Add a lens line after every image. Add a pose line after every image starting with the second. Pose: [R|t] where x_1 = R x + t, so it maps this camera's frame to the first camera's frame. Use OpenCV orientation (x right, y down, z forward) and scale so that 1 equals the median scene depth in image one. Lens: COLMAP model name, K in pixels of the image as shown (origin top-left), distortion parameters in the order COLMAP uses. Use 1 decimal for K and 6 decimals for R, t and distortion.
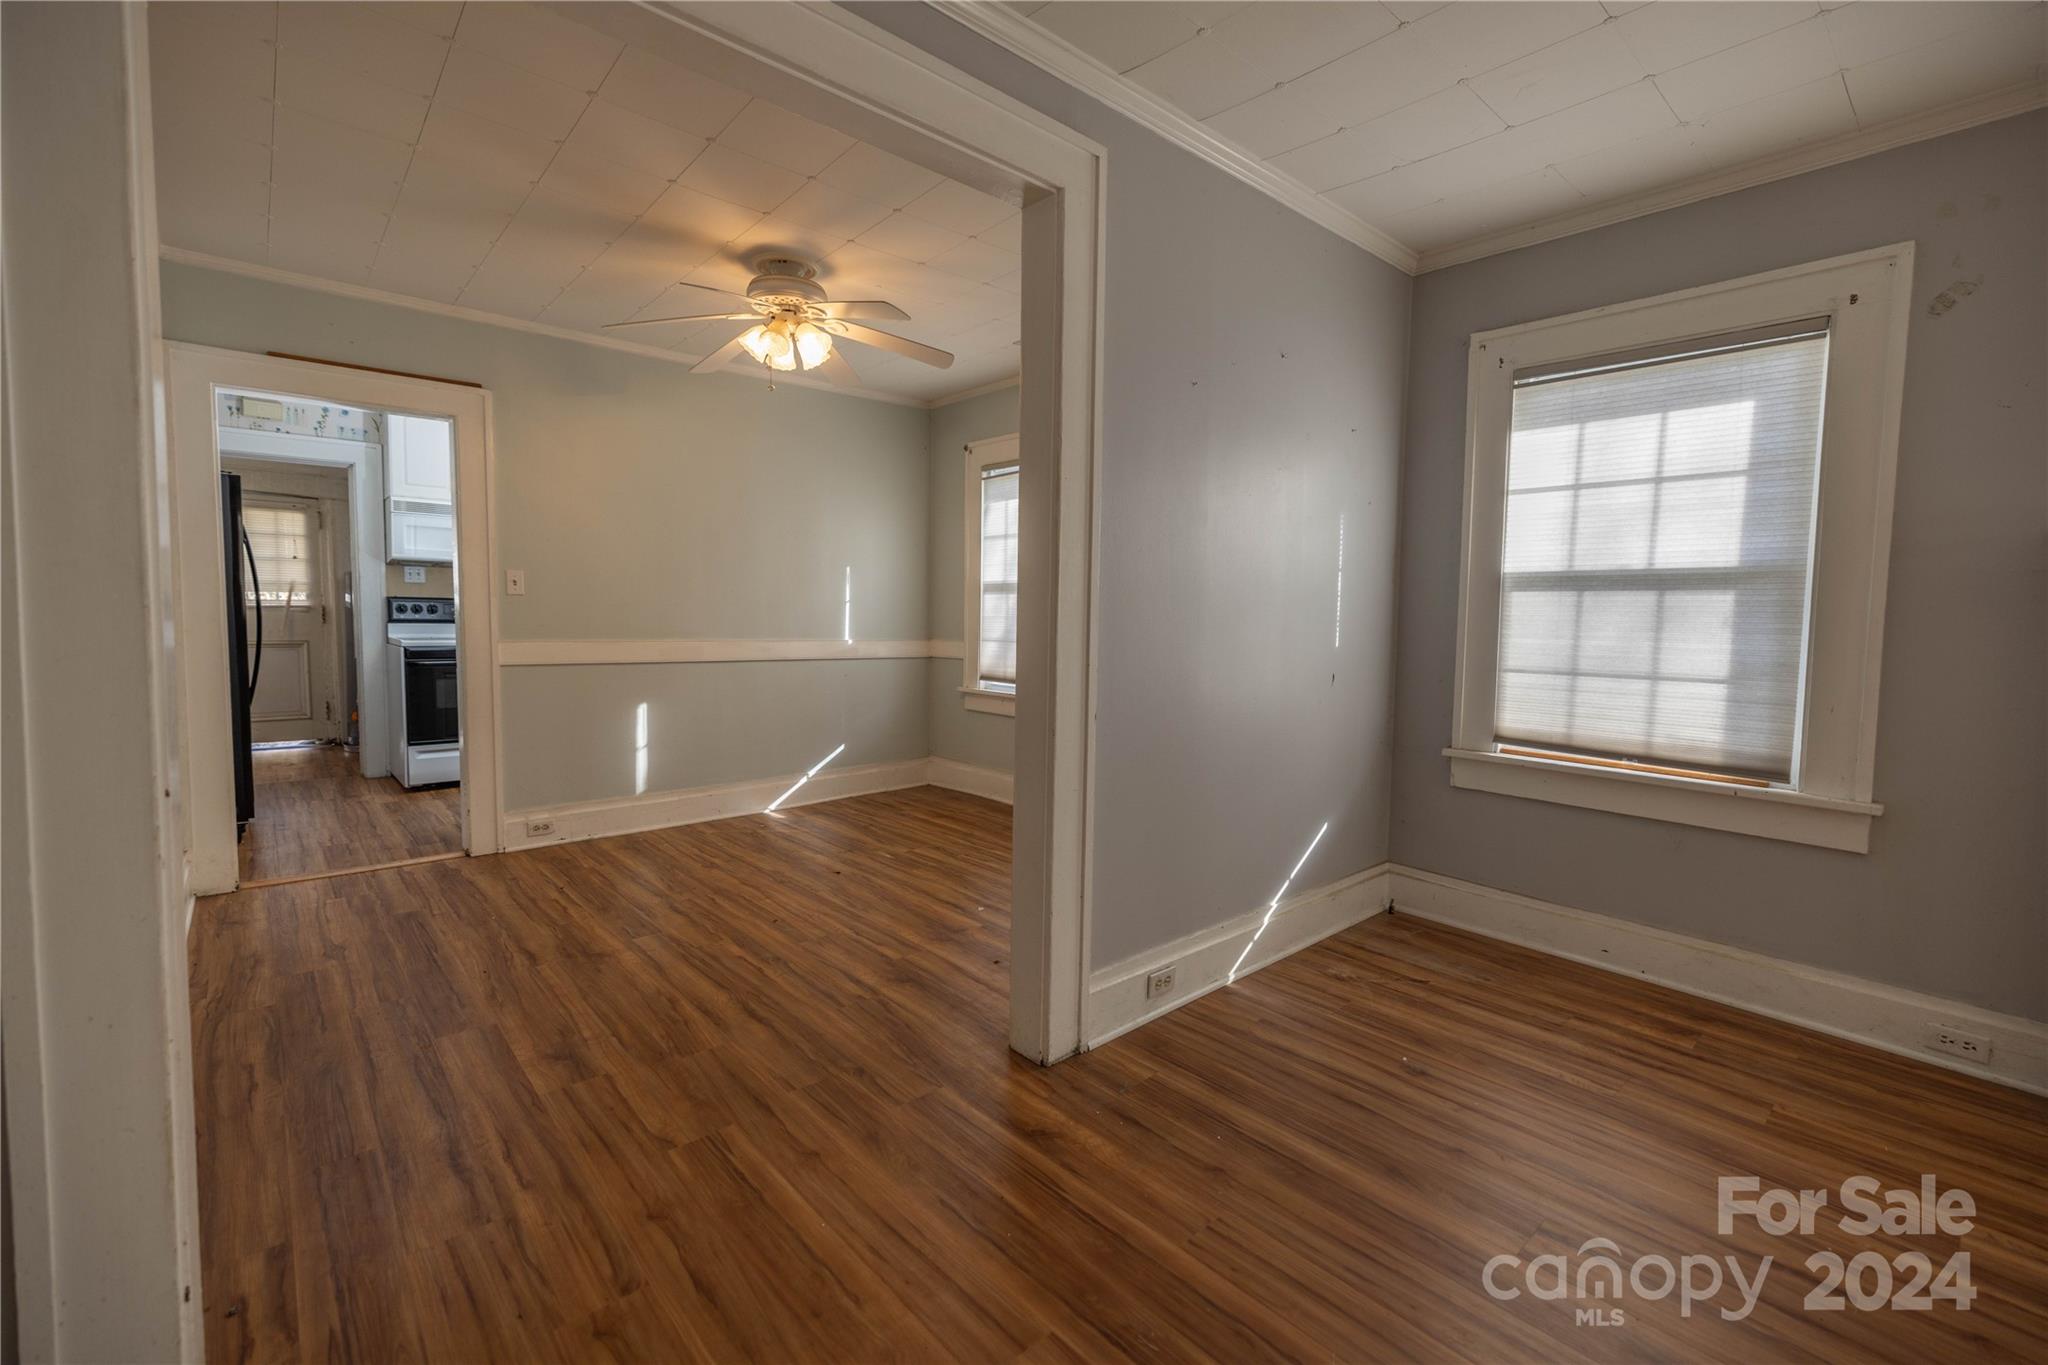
lens RADIAL K [[864.0, 0, 1017.1], [0, 864.0, 672.3], [0, 0, 1]] dist [-0.003190, -0.000286]
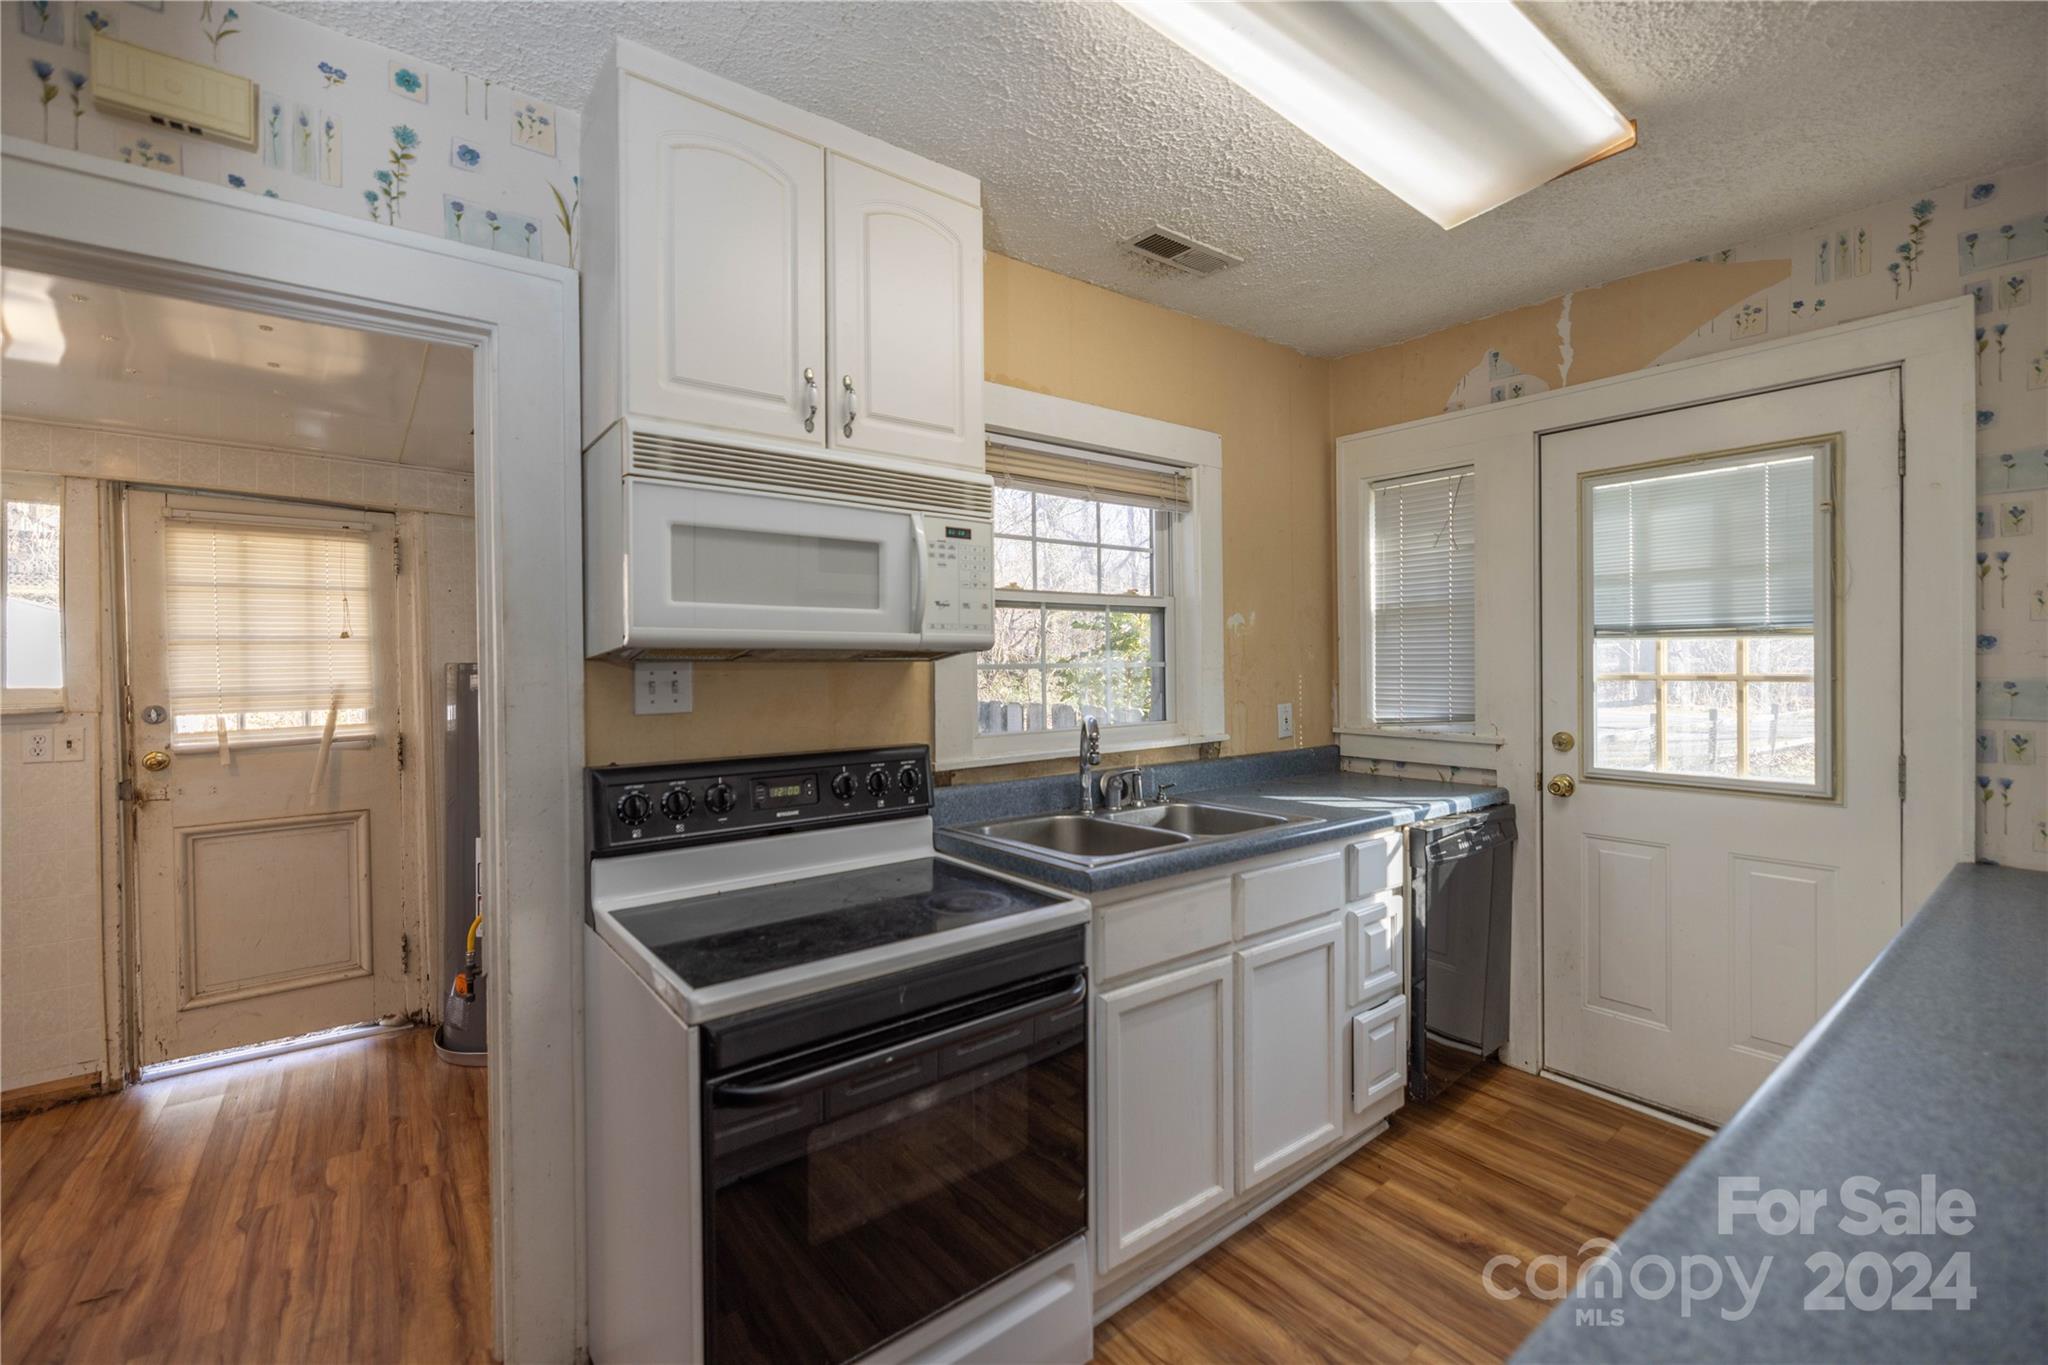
lens RADIAL K [[864.0, 0, 1017.1], [0, 864.0, 672.3], [0, 0, 1]] dist [-0.003190, -0.000286]
pose [[0.997535, -0.022925, -0.066321, -0.440932], [0.019214, 0.998242, -0.056068, -0.079657], [0.067490, 0.054655, 0.996222, 0.556717]]
